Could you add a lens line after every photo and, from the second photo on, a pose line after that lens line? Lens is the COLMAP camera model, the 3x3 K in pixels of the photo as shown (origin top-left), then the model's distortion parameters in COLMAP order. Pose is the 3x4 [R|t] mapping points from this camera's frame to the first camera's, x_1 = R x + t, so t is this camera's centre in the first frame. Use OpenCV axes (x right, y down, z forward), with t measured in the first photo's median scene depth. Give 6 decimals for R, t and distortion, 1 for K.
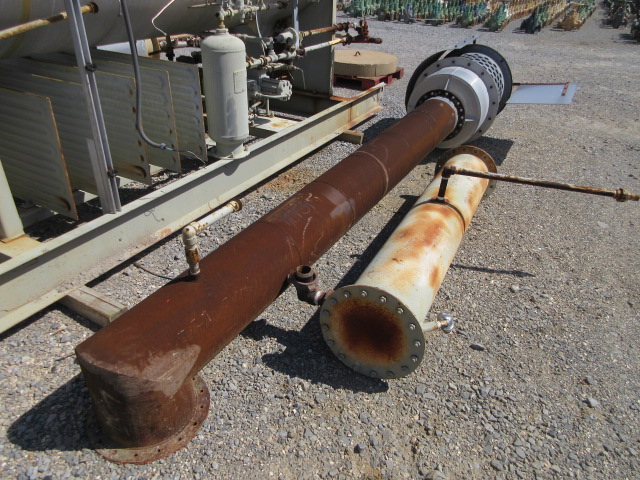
lens RADIAL K [[477.3, 0, 323.5], [0, 477.3, 237.0], [0, 0, 1]] dist [0.009243, 0.006741]
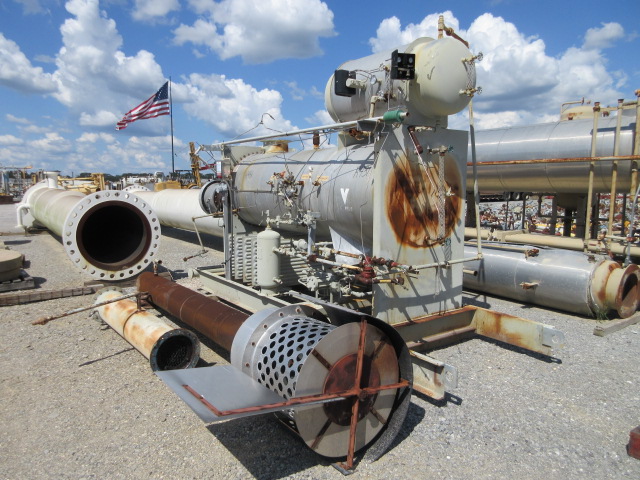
lens RADIAL K [[477.3, 0, 321.9], [0, 477.3, 240.9], [0, 0, 1]] dist [0.009243, 0.006741]
pose [[-0.430673, 0.073867, -0.899480, 1.583421], [-0.472036, 0.831020, 0.294257, -1.176249], [0.769222, 0.551315, -0.323030, 2.018429]]
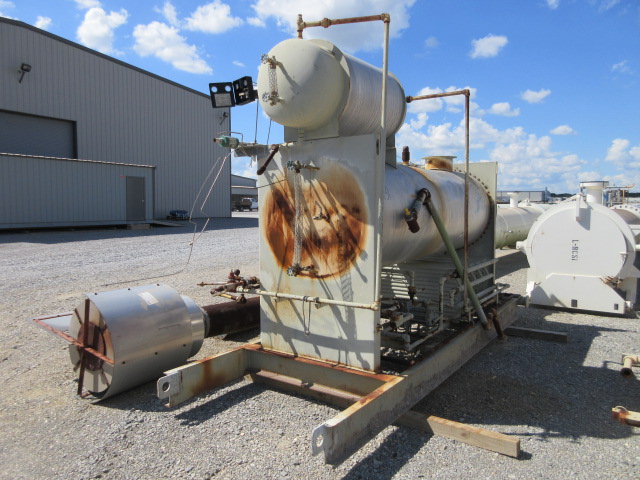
lens RADIAL K [[477.3, 0, 321.9], [0, 477.3, 237.3], [0, 0, 1]] dist [0.009243, 0.006741]
pose [[-0.993718, -0.039001, 0.104895, -0.347135], [0.028168, 0.819968, 0.571715, -1.795829], [-0.108308, 0.571078, -0.813719, 2.920968]]
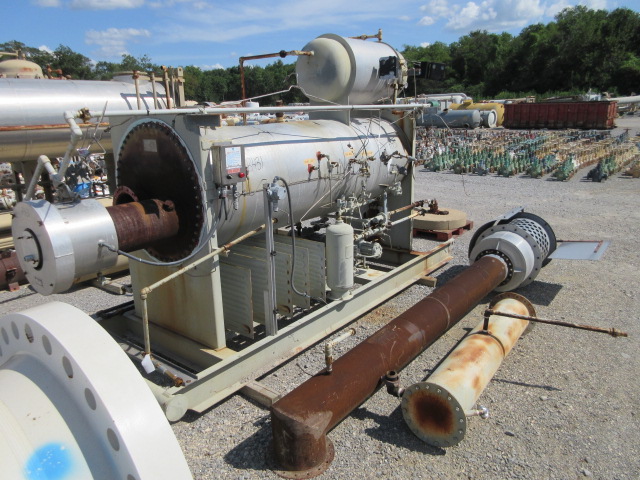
lens RADIAL K [[477.3, 0, 325.6], [0, 477.3, 238.7], [0, 0, 1]] dist [0.009243, 0.006741]
pose [[0.985179, -0.008658, -0.171311, 0.016487], [-0.036445, 0.965357, -0.258374, 0.043498], [0.167614, 0.260788, 0.950734, -0.567732]]
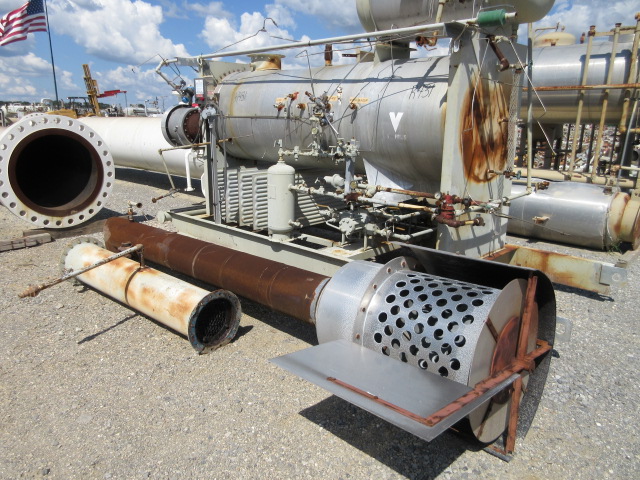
lens RADIAL K [[477.3, 0, 321.1], [0, 477.3, 239.3], [0, 0, 1]] dist [0.009243, 0.006741]
pose [[-0.250000, 0.205066, -0.946281, 1.474921], [-0.508829, 0.803658, 0.308587, -0.876591], [0.823767, 0.558642, -0.096571, 1.571953]]
